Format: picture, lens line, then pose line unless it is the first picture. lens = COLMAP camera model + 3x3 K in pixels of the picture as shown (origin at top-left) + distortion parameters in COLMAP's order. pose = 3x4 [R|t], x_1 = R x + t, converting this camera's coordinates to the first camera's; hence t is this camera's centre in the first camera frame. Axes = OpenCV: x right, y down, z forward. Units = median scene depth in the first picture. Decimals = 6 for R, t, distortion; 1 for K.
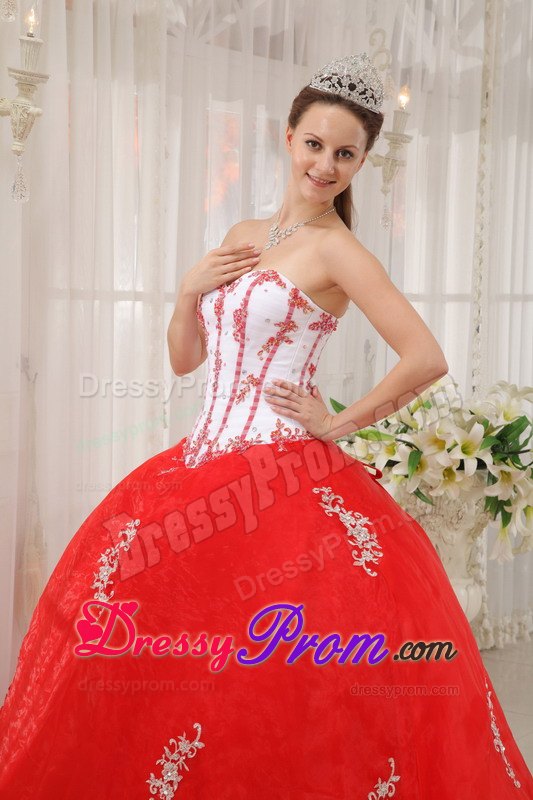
lens RADIAL K [[1727.8, 0, 266.5], [0, 1727.8, 400.0], [0, 0, 1]] dist [0.477773, 0.303745]
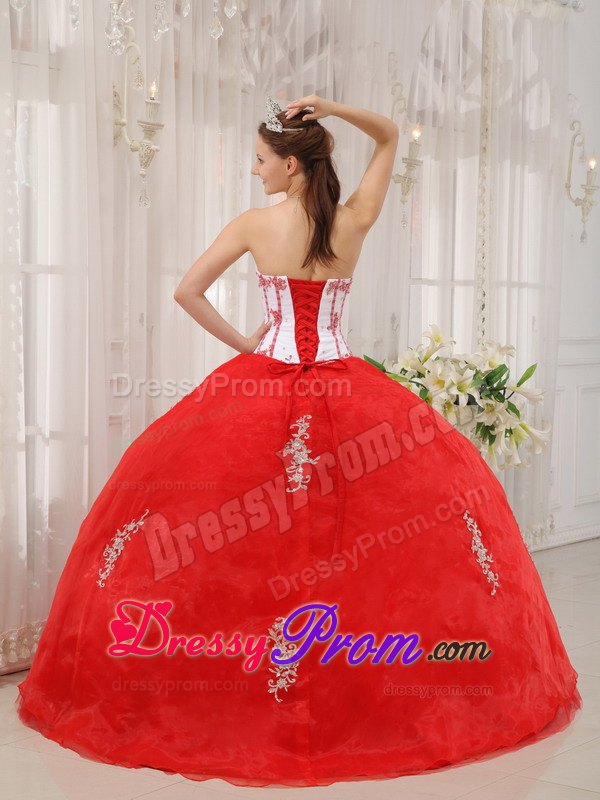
lens RADIAL K [[1679.4, 0, 300.0], [0, 1679.4, 400.0], [0, 0, 1]] dist [0.388995, 0.108679]
pose [[0.999648, -0.005416, -0.025984, 0.021862], [0.005186, 0.999947, -0.008935, 0.047993], [0.026031, 0.008797, 0.999622, -0.327429]]
